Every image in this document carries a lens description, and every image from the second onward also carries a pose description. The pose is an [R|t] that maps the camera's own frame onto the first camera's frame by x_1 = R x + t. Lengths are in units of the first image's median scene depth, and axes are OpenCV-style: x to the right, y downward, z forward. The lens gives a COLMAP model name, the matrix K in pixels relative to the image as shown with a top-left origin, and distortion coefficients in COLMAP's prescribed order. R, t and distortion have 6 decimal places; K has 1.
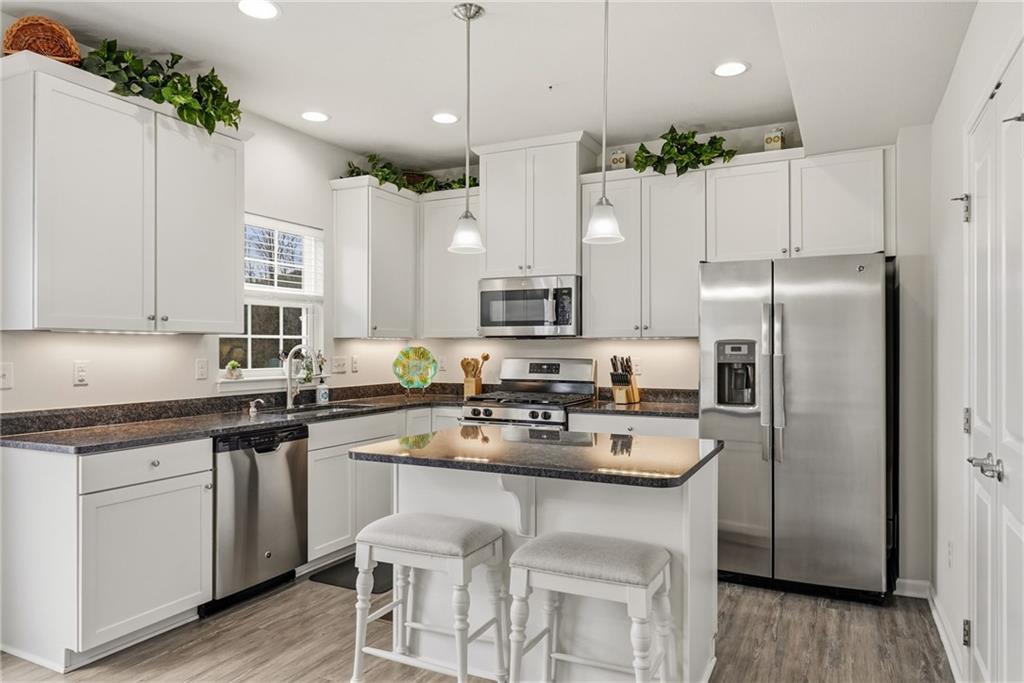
lens RADIAL K [[672.8, 0, 510.4], [0, 672.8, 342.6], [0, 0, 1]] dist [0.005303, -0.000834]
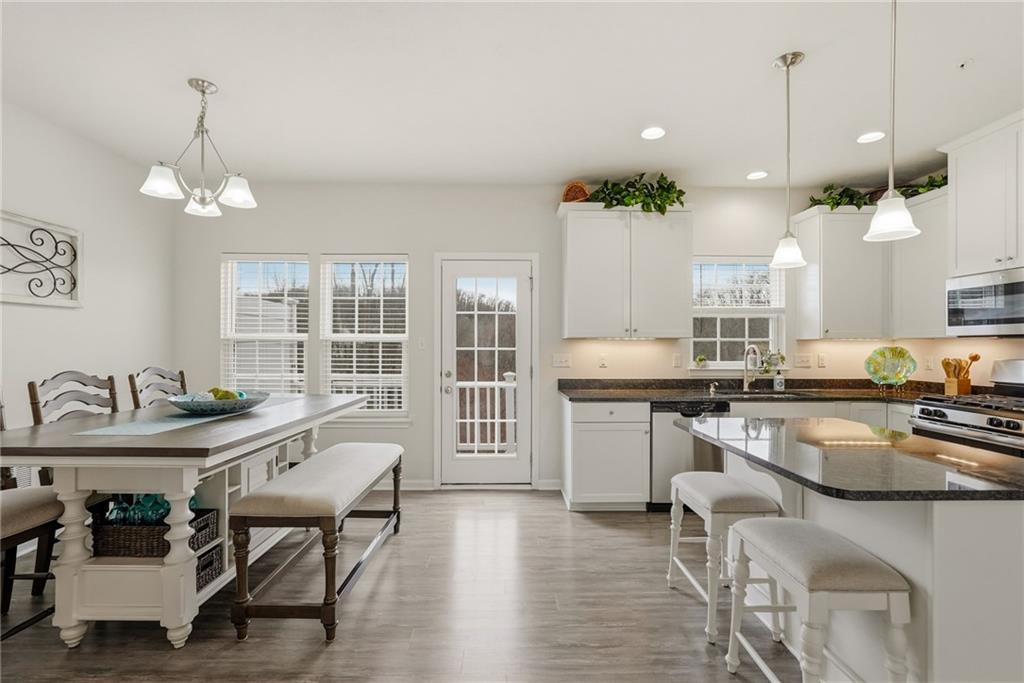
lens RADIAL K [[454.9, 0, 511.5], [0, 454.9, 342.7], [0, 0, 1]] dist [-0.009836, 0.001927]
pose [[0.460341, -0.003981, -0.887733, 0.263425], [0.005877, 0.999982, -0.001437, -0.003026], [0.887723, -0.004556, 0.460356, 0.135764]]
